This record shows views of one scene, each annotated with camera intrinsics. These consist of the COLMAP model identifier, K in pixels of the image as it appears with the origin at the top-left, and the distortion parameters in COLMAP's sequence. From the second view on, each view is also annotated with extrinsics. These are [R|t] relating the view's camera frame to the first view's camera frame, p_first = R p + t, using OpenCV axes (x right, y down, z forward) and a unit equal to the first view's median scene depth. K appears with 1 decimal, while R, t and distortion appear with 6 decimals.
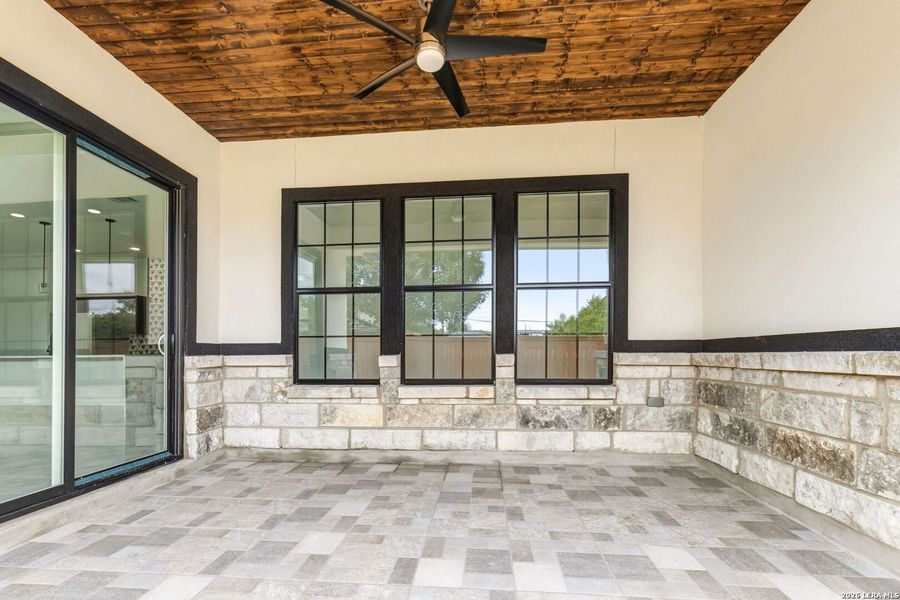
lens RADIAL K [[382.1, 0, 452.1], [0, 382.1, 353.5], [0, 0, 1]] dist [0.000728, 0.000099]
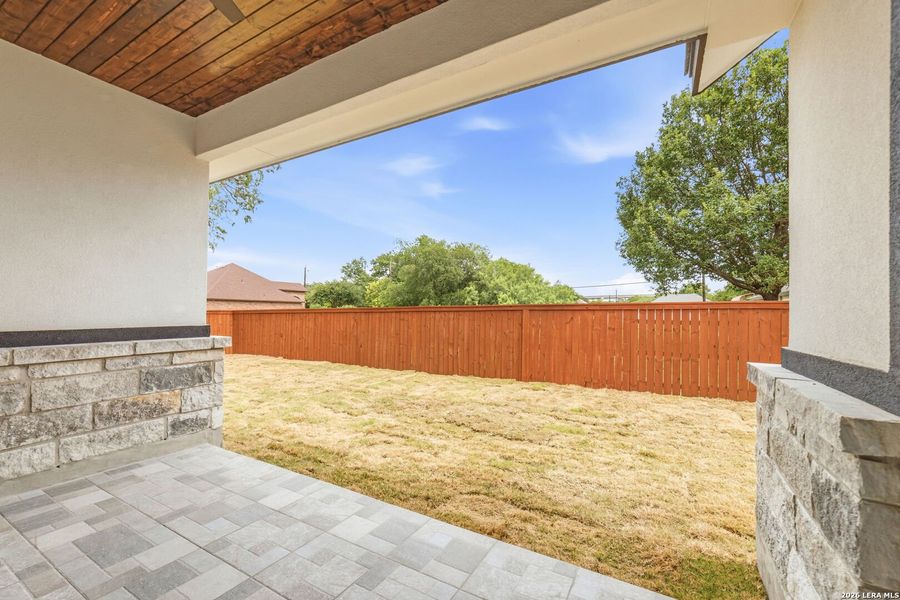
lens RADIAL K [[374.1, 0, 450.0], [0, 374.1, 300.0], [0, 0, 1]] dist [0.015676, 0.000061]
pose [[-0.904647, 0.014318, 0.425921, -0.540354], [0.001645, 0.999545, -0.030108, -0.076925], [-0.426158, -0.026537, -0.904259, 0.862022]]
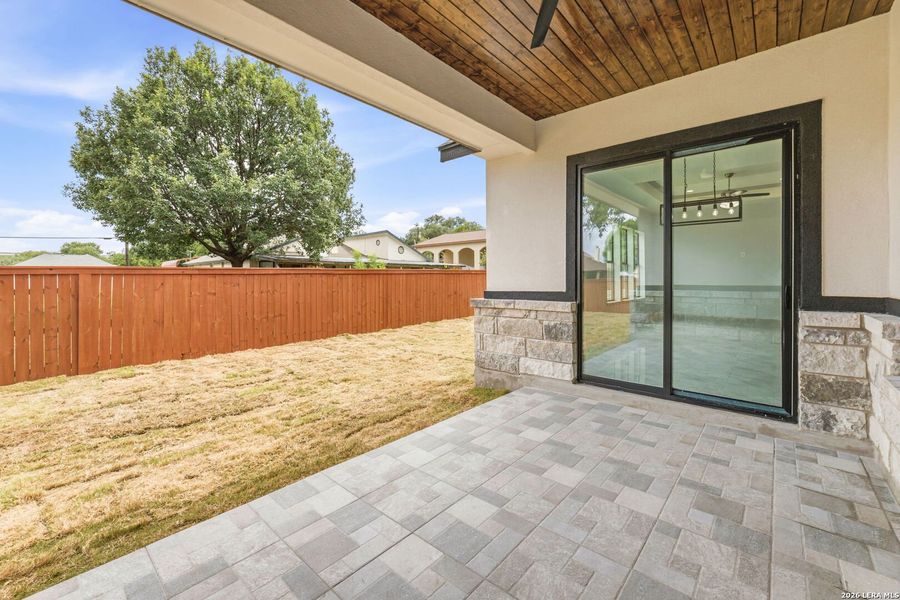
lens RADIAL K [[376.9, 0, 451.3], [0, 376.9, 276.6], [0, 0, 1]] dist [-0.000137, 0.000246]
pose [[-0.590964, 0.002369, -0.806694, 0.480108], [0.001249, 0.999997, 0.002022, -0.072731], [0.806697, 0.000187, -0.590965, 0.841757]]
